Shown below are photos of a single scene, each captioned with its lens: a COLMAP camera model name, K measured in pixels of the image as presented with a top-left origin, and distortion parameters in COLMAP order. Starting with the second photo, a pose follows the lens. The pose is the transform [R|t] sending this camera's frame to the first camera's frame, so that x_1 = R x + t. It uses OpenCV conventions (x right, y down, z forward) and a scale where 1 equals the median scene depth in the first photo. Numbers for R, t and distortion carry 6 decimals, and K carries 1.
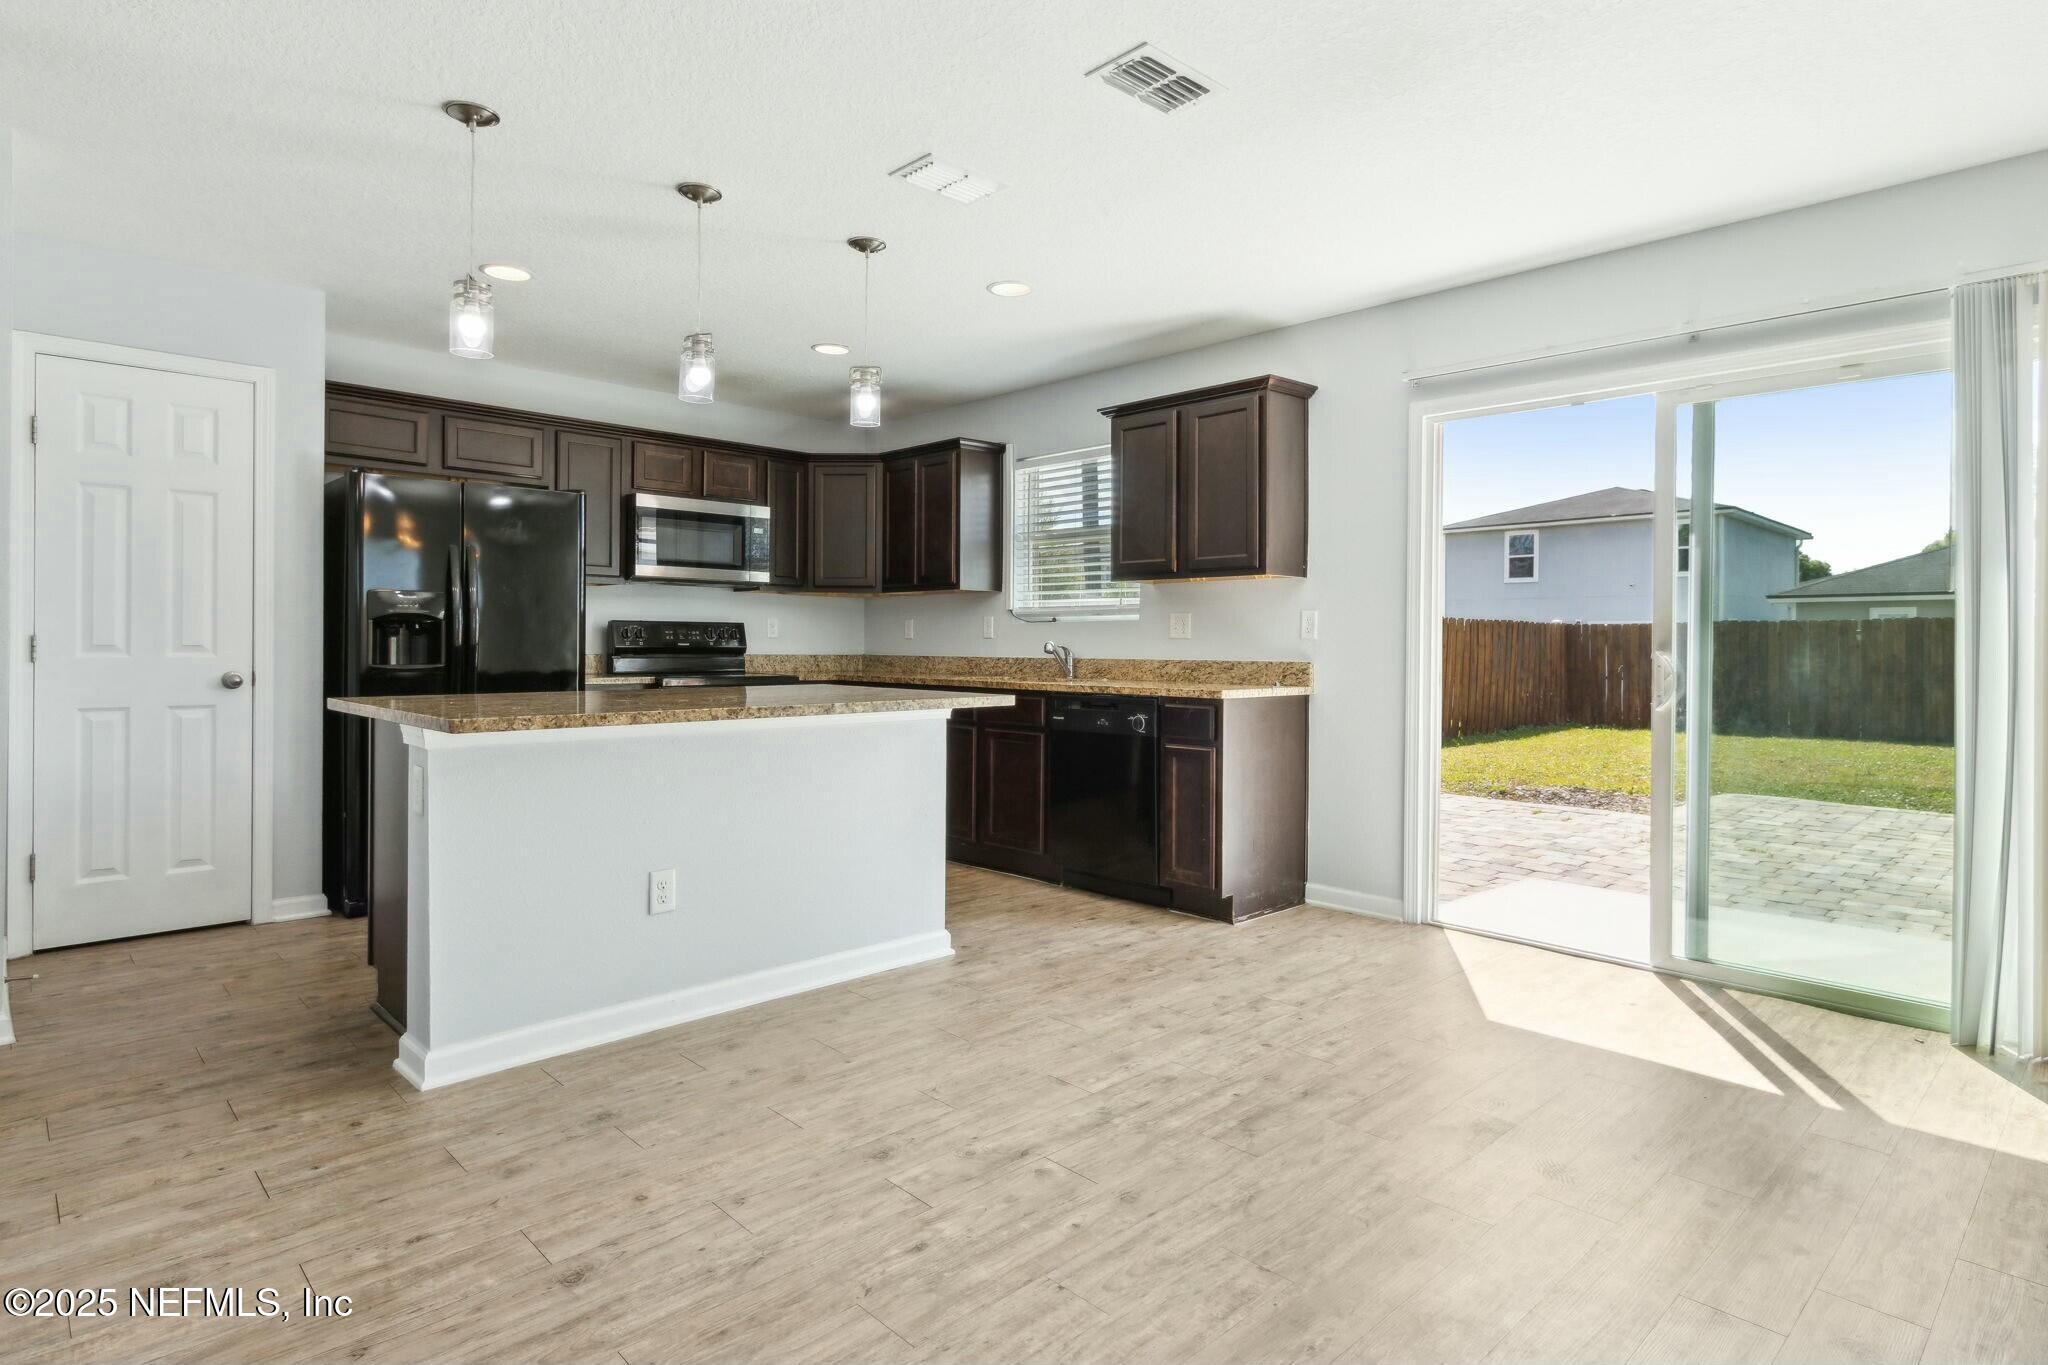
lens RADIAL K [[1096.8, 0, 1044.6], [0, 1096.8, 655.7], [0, 0, 1]] dist [0.002619, 0.000356]
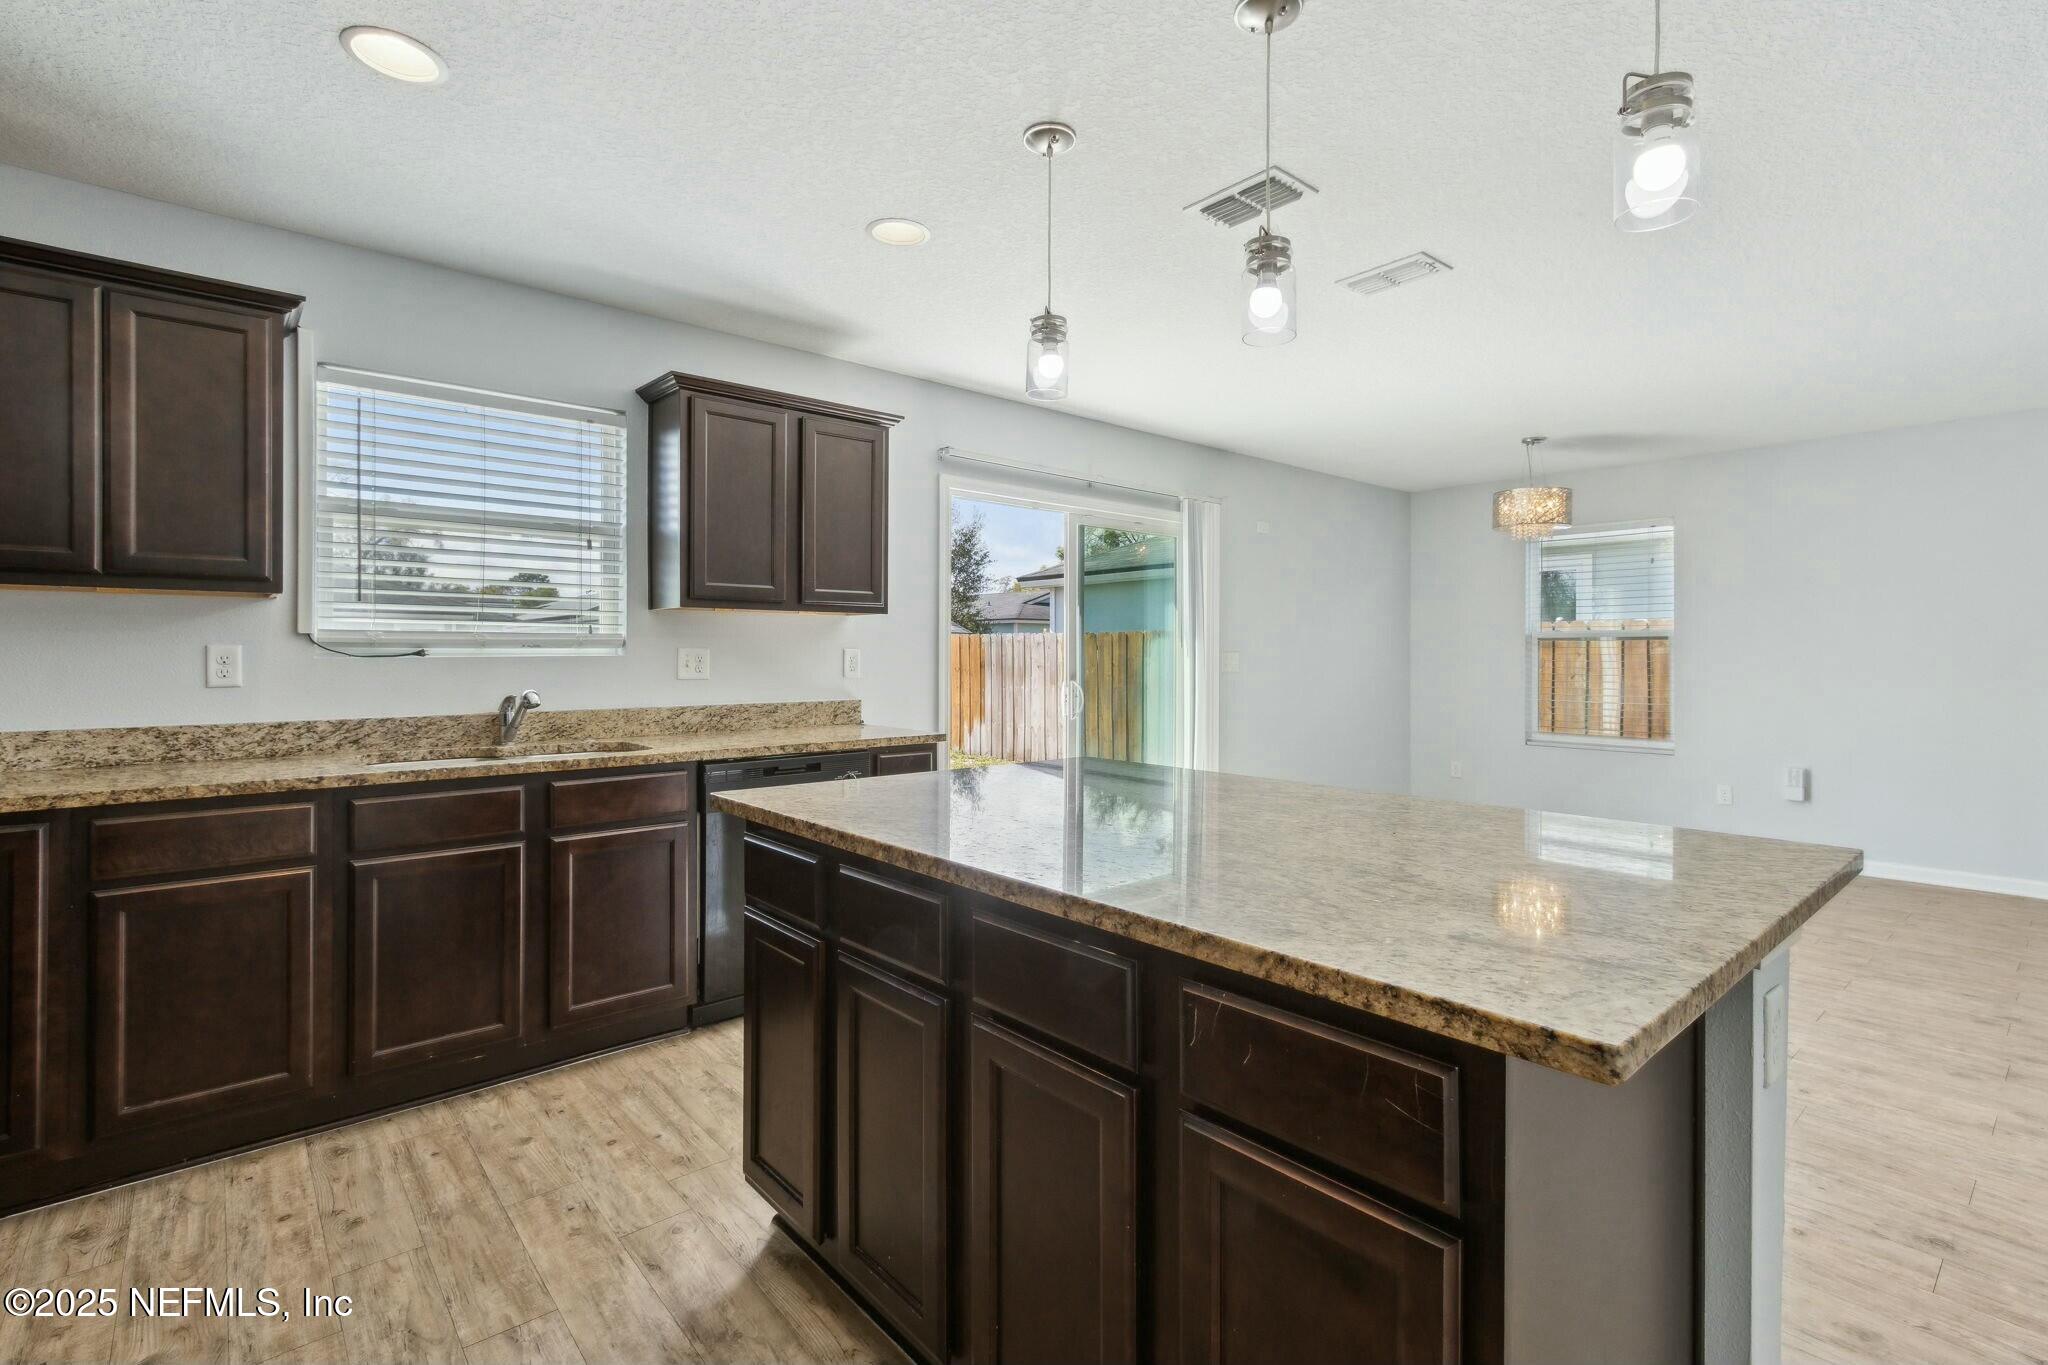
lens RADIAL K [[945.3, 0, 1027.2], [0, 945.3, 663.1], [0, 0, 1]] dist [0.004684, -0.000059]
pose [[0.057309, -0.016302, 0.998223, -0.785972], [0.009097, 0.999834, 0.015806, -0.051072], [-0.998315, 0.008175, 0.057447, 1.000658]]
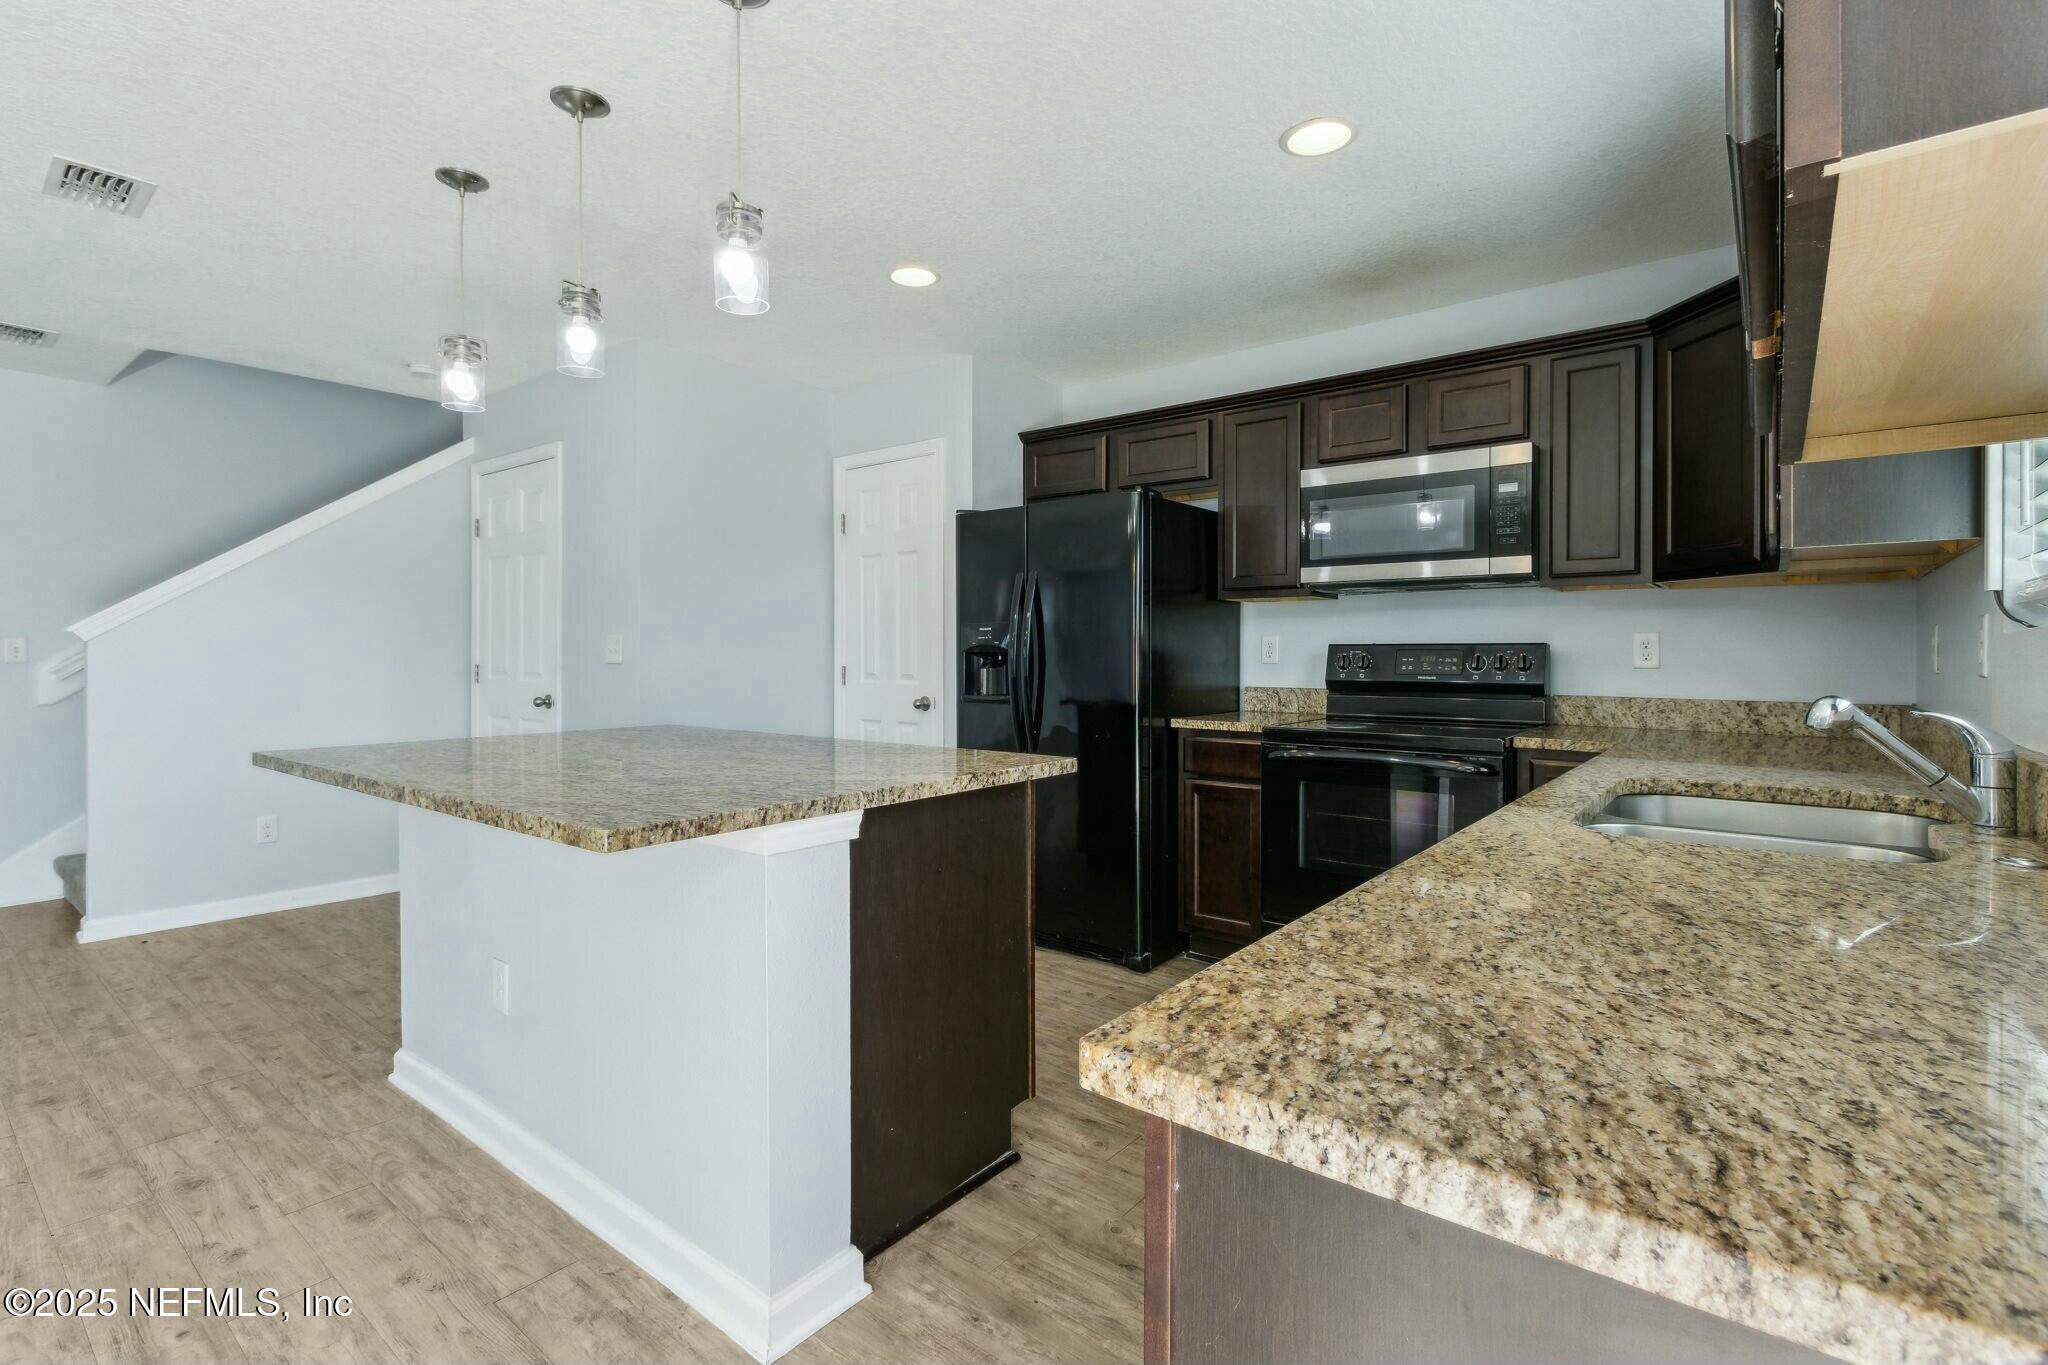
lens RADIAL K [[945.3, 0, 1027.2], [0, 945.3, 663.1], [0, 0, 1]] dist [0.004684, -0.000059]
pose [[0.119821, 0.004510, -0.992785, 0.344665], [-0.011430, 0.999930, 0.003163, -0.029630], [0.992730, 0.010968, 0.119864, 1.112521]]
